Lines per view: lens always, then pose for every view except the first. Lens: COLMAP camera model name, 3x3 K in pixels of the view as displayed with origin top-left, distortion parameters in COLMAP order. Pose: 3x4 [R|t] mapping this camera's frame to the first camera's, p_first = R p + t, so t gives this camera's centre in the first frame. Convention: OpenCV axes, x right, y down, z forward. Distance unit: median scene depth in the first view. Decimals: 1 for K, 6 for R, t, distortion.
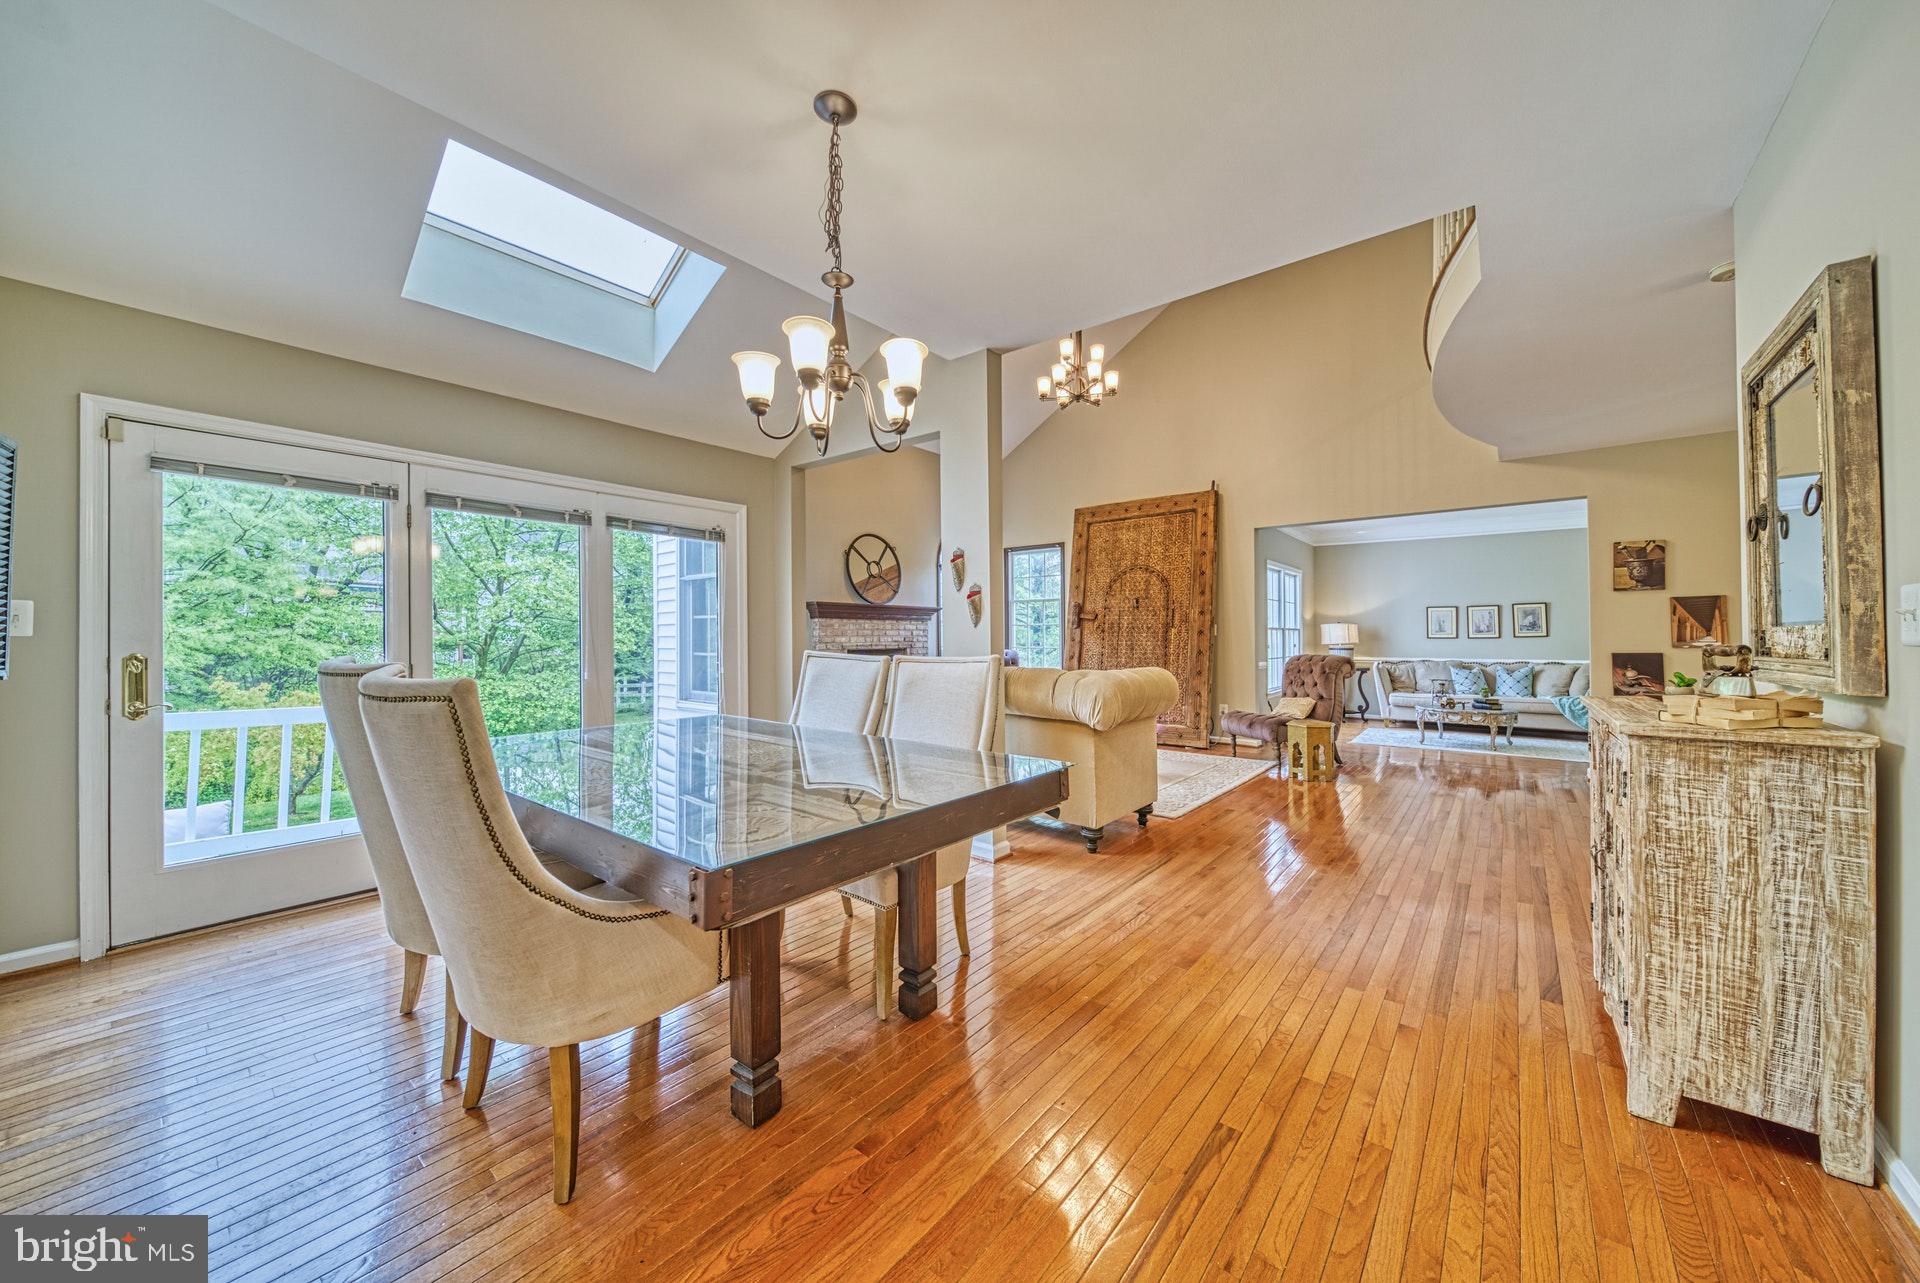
lens RADIAL K [[670.1, 0, 954.2], [0, 670.1, 631.9], [0, 0, 1]] dist [-0.003815, -0.000329]
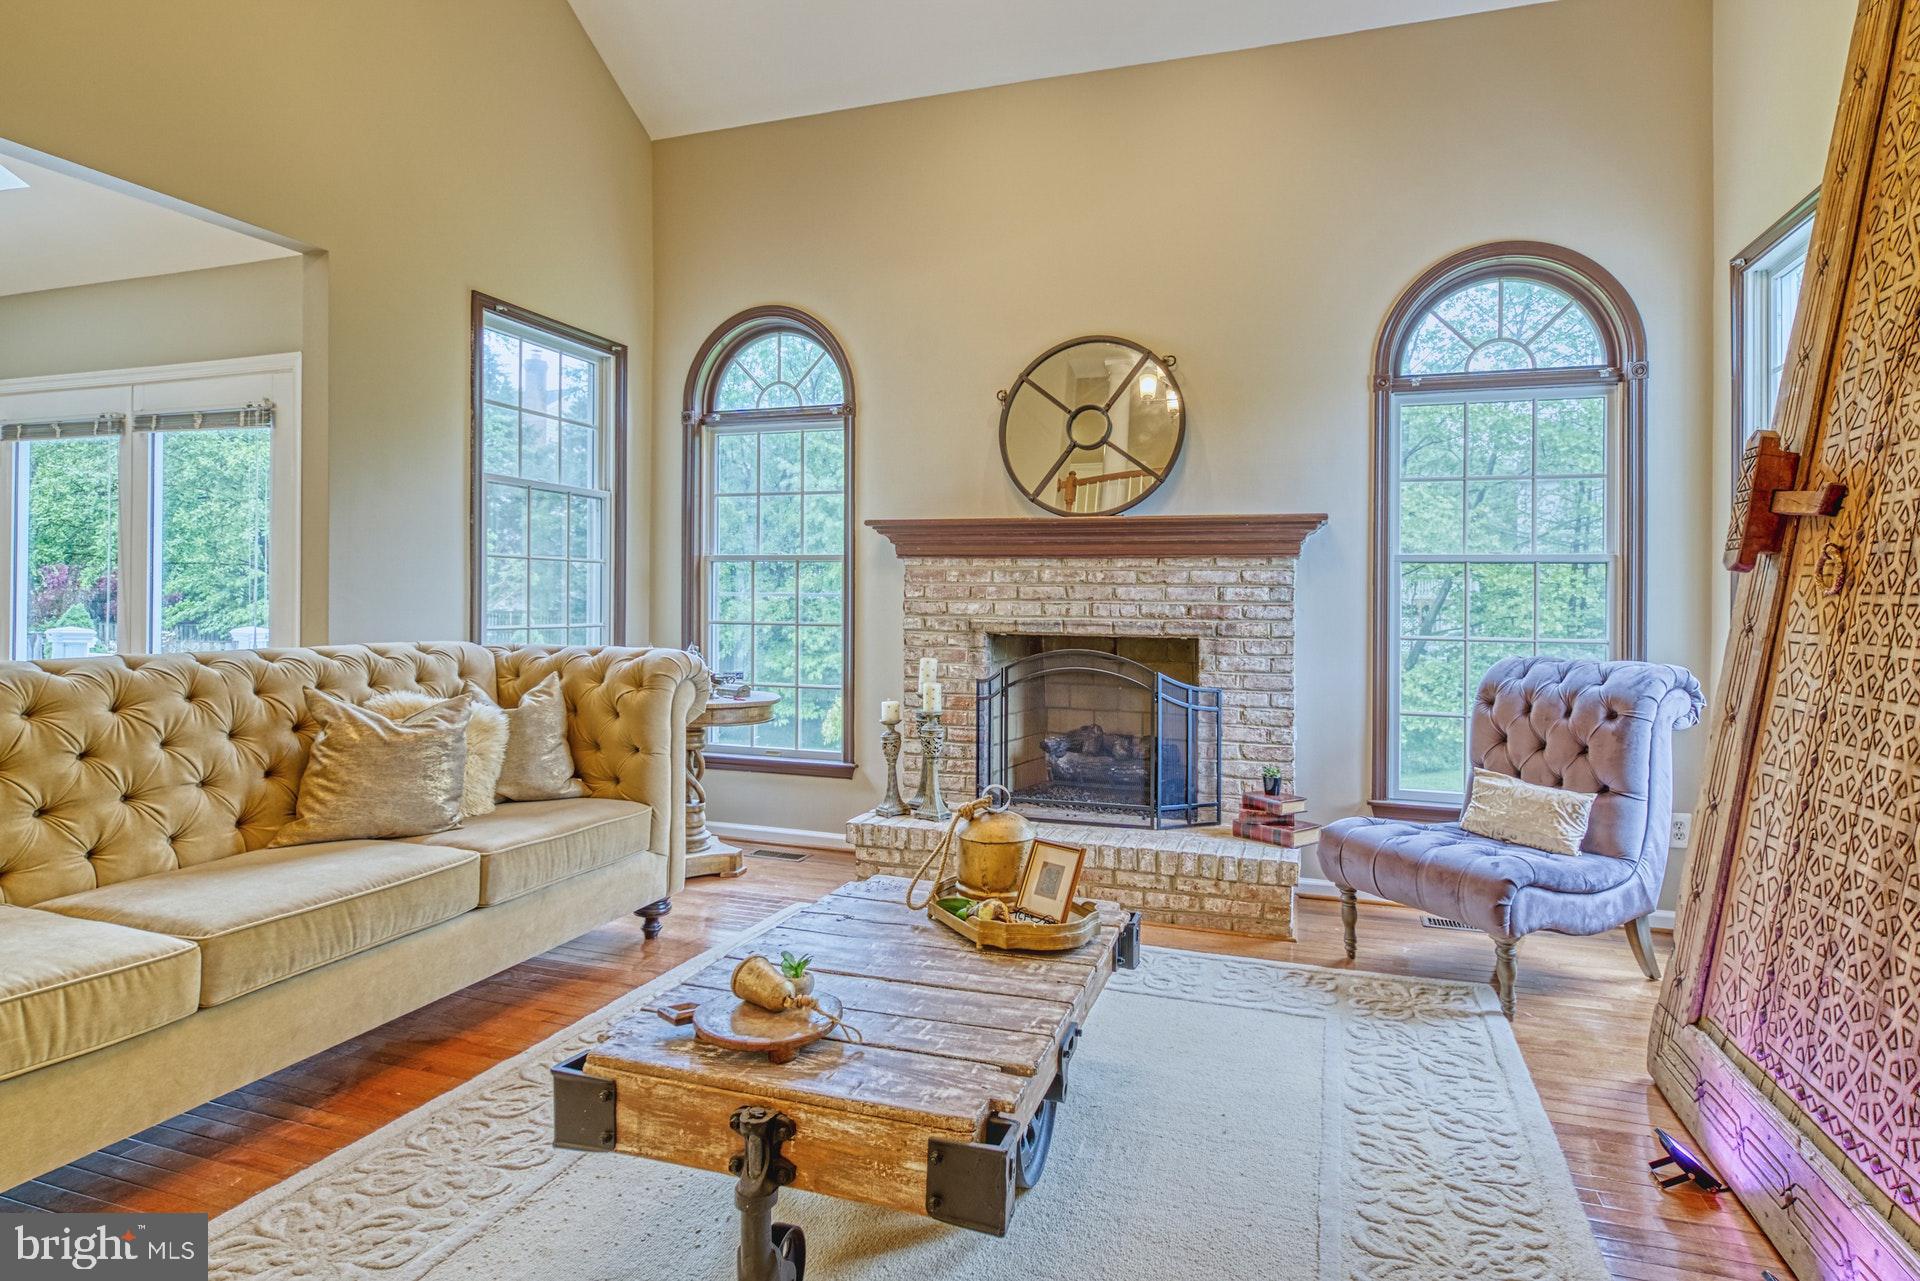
lens RADIAL K [[1020.1, 0, 969.2], [0, 1020.1, 596.8], [0, 0, 1]] dist [-0.001976, -0.000304]
pose [[0.365653, 0.002457, -0.930748, 0.390113], [-0.006996, 0.999976, -0.000109, 0.004597], [0.930725, 0.006552, 0.365661, 0.706121]]
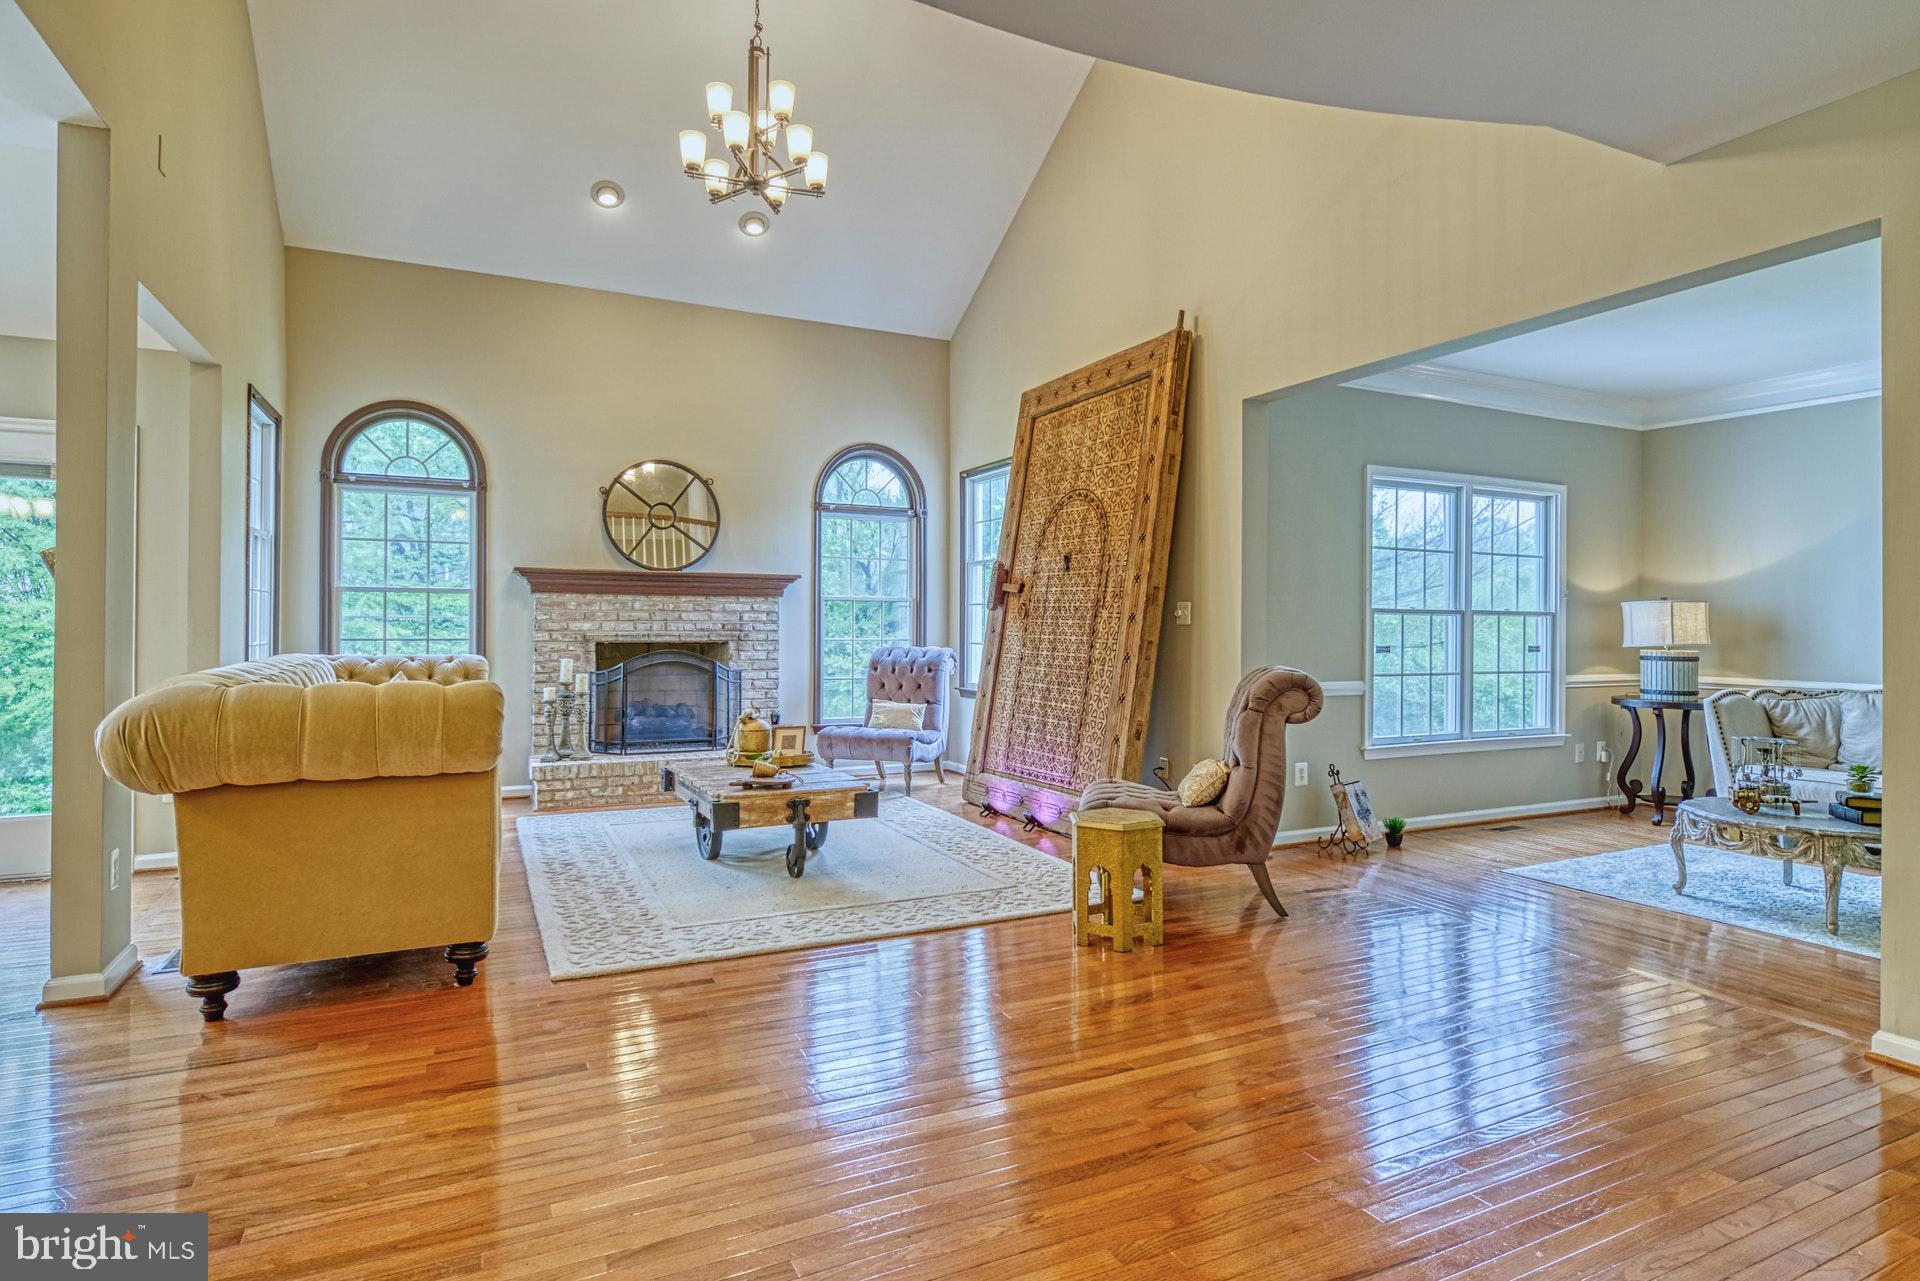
lens RADIAL K [[1017.9, 0, 947.2], [0, 1017.9, 604.3], [0, 0, 1]] dist [0.015893, -0.002481]
pose [[0.908953, 0.000367, -0.416898, 0.514561], [-0.006231, 0.999900, -0.012705, 0.001147], [0.416852, 0.014146, 0.908864, 0.233018]]
